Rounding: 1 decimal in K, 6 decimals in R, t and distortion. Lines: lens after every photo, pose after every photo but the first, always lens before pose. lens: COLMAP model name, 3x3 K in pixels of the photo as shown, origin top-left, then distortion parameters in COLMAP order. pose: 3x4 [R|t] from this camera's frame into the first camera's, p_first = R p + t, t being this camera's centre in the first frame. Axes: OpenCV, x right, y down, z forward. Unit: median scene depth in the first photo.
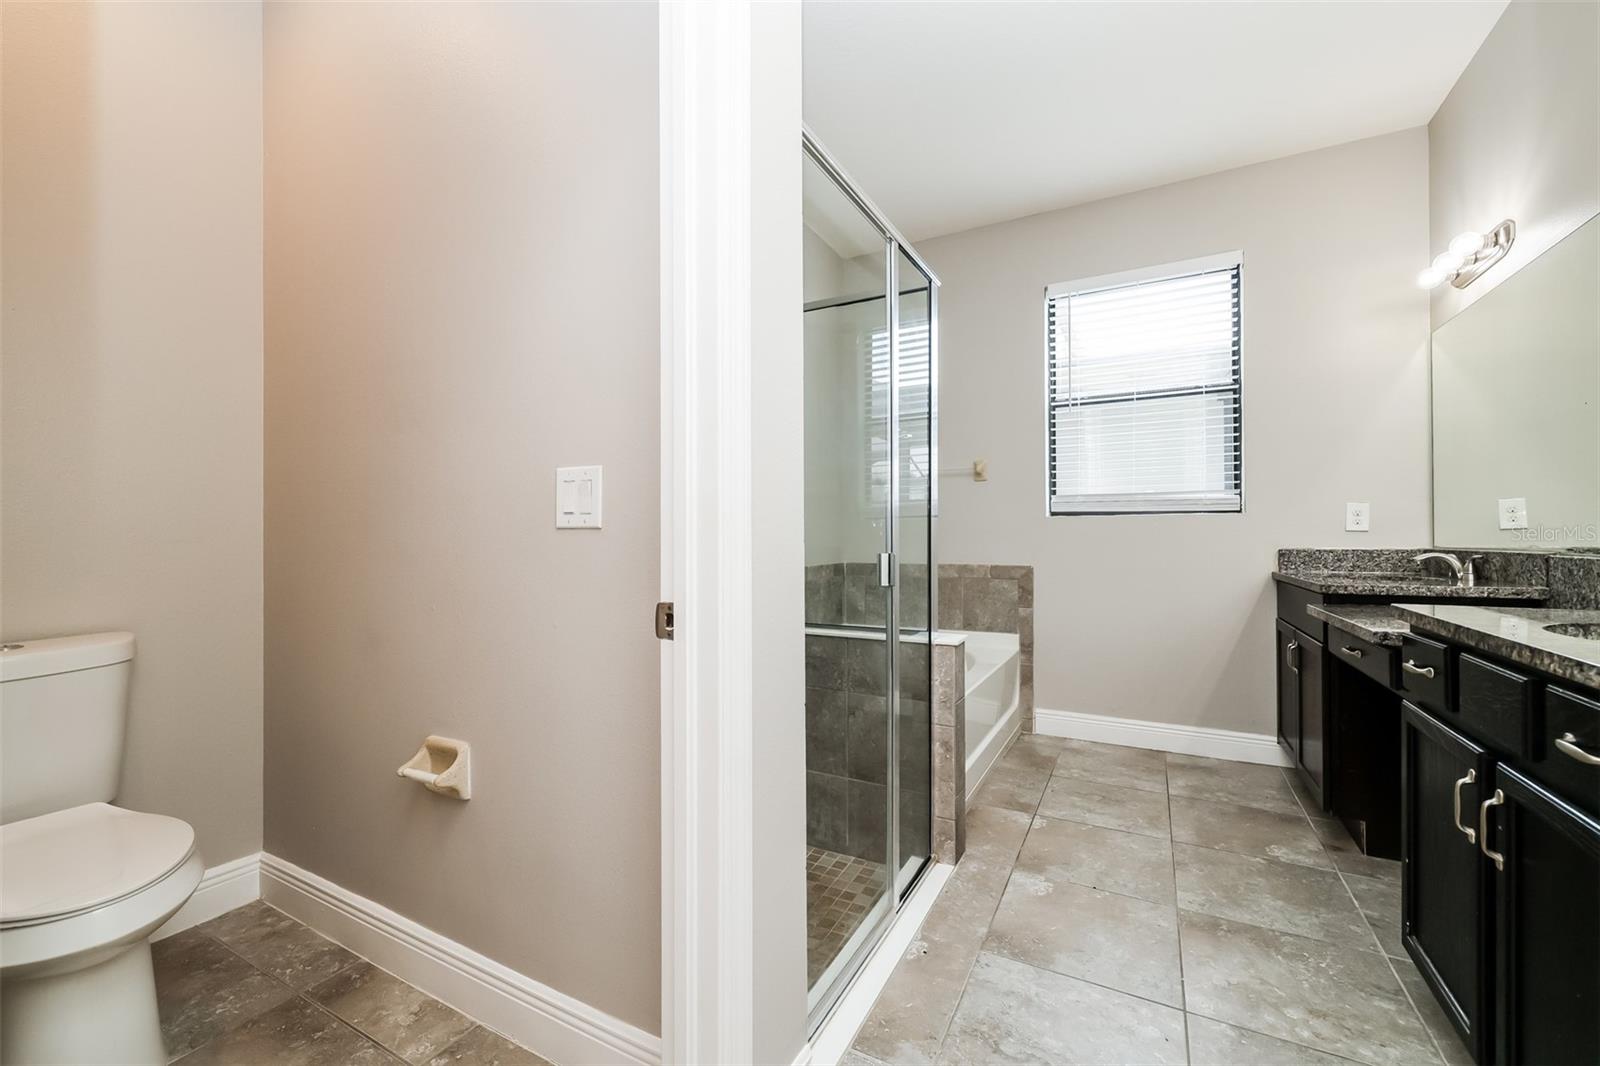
lens RADIAL K [[638.4, 0, 804.0], [0, 638.4, 538.7], [0, 0, 1]] dist [0.000240, -0.000213]
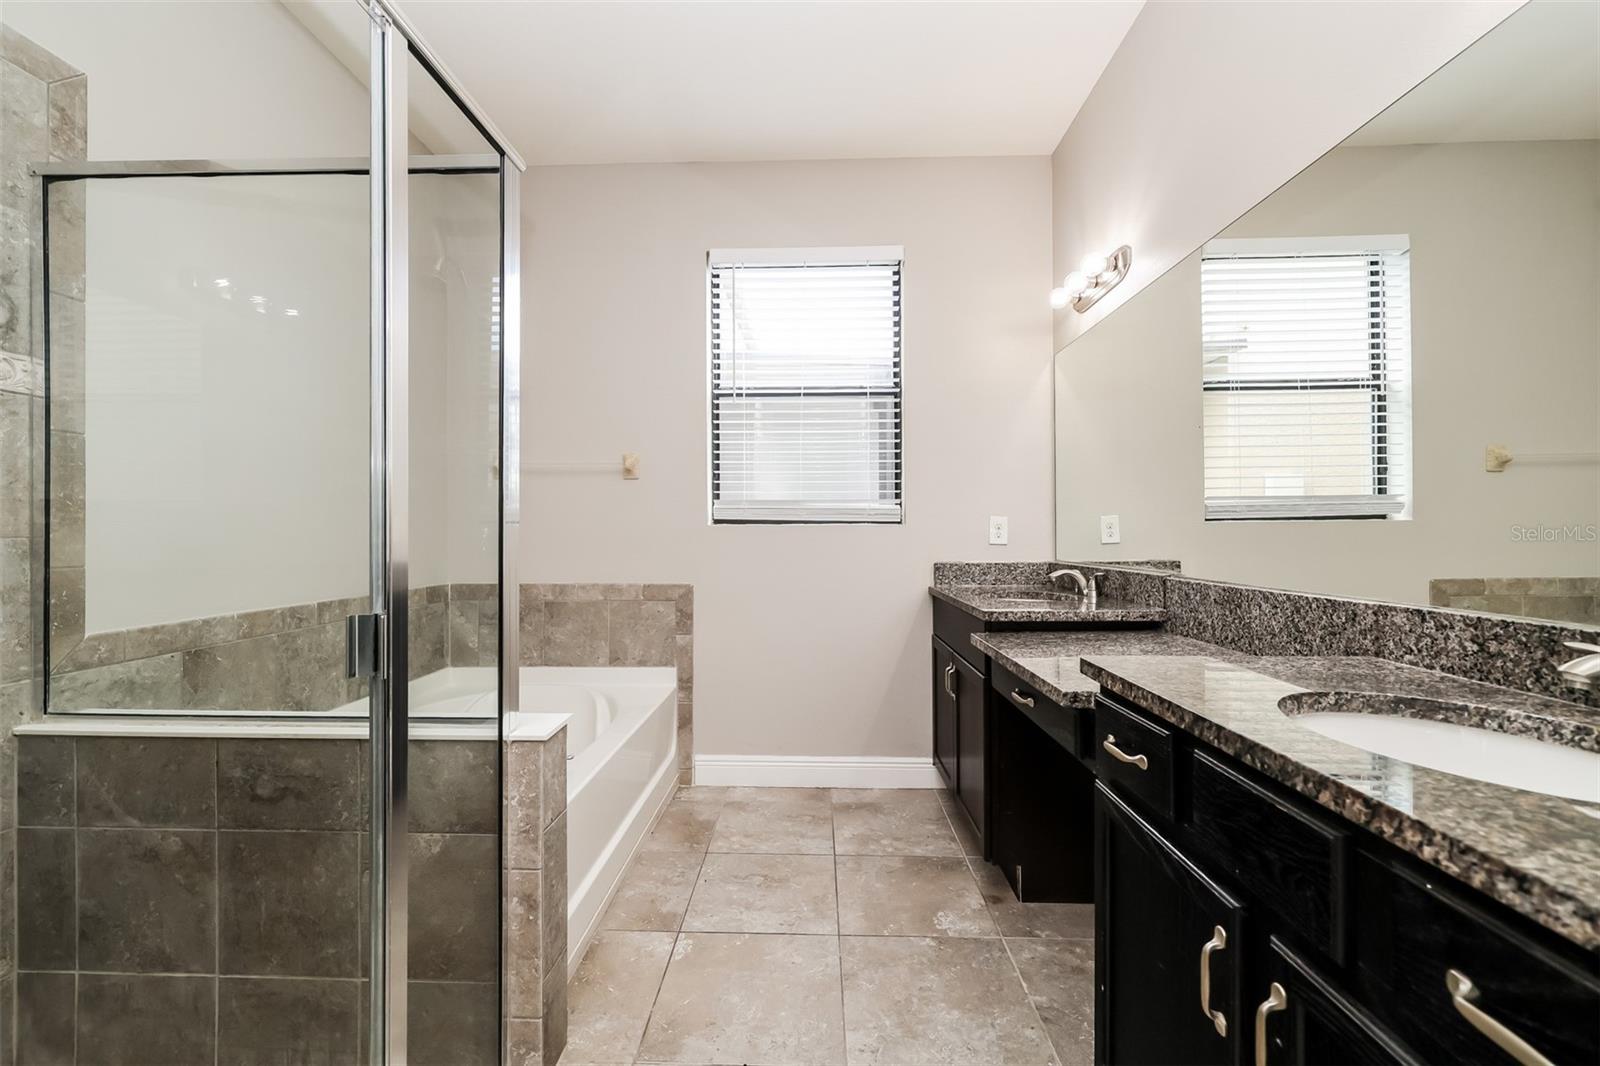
lens RADIAL K [[638.4, 0, 797.9], [0, 638.4, 532.2], [0, 0, 1]] dist [0.000240, -0.000213]
pose [[0.894103, 0.003039, 0.447851, 0.147037], [-0.001304, 0.999990, -0.004183, -0.029204], [-0.447860, 0.003156, 0.894098, 0.265218]]
